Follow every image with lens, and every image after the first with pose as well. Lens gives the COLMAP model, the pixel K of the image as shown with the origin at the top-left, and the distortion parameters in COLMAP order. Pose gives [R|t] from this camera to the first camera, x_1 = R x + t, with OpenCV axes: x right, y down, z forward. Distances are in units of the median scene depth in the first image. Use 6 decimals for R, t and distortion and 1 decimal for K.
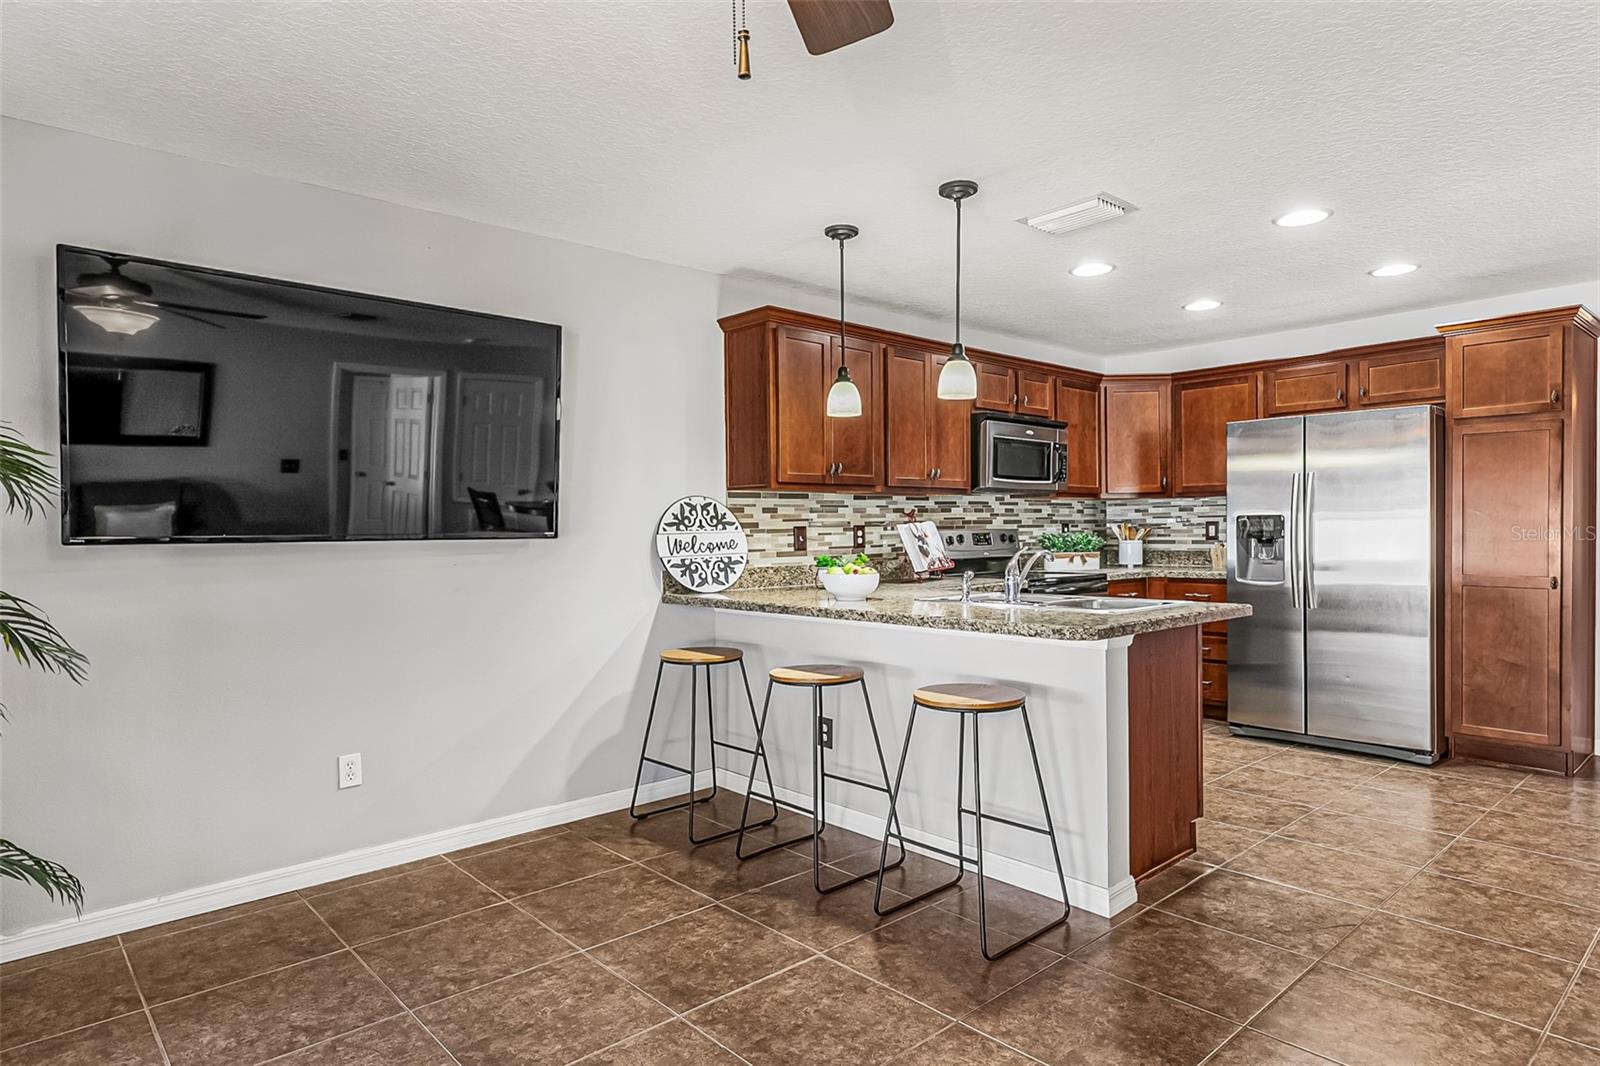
lens RADIAL K [[839.7, 0, 753.4], [0, 839.7, 531.0], [0, 0, 1]] dist [0.014425, -0.001706]
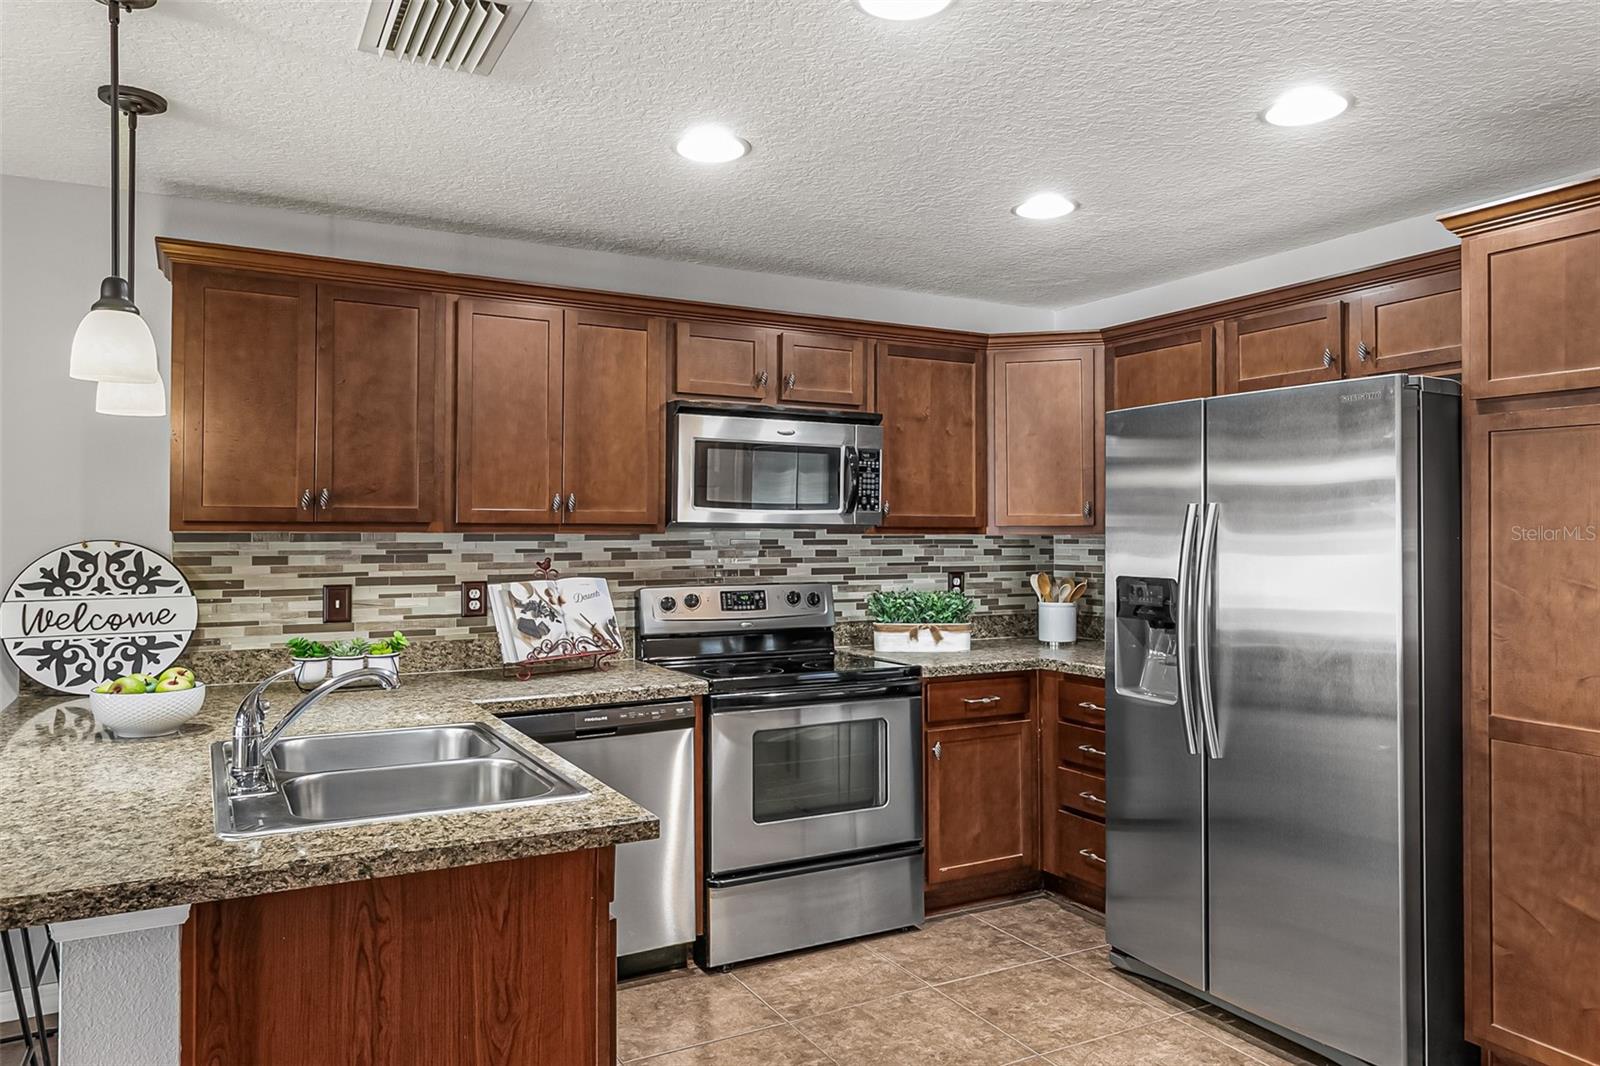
lens RADIAL K [[1009.2, 0, 705.3], [0, 1009.2, 526.2], [0, 0, 1]] dist [0.004452, 0.006587]
pose [[0.977420, 0.009274, -0.211103, 0.535616], [-0.012527, 0.999822, -0.014080, -0.046552], [0.210935, 0.016407, 0.977362, 0.339658]]
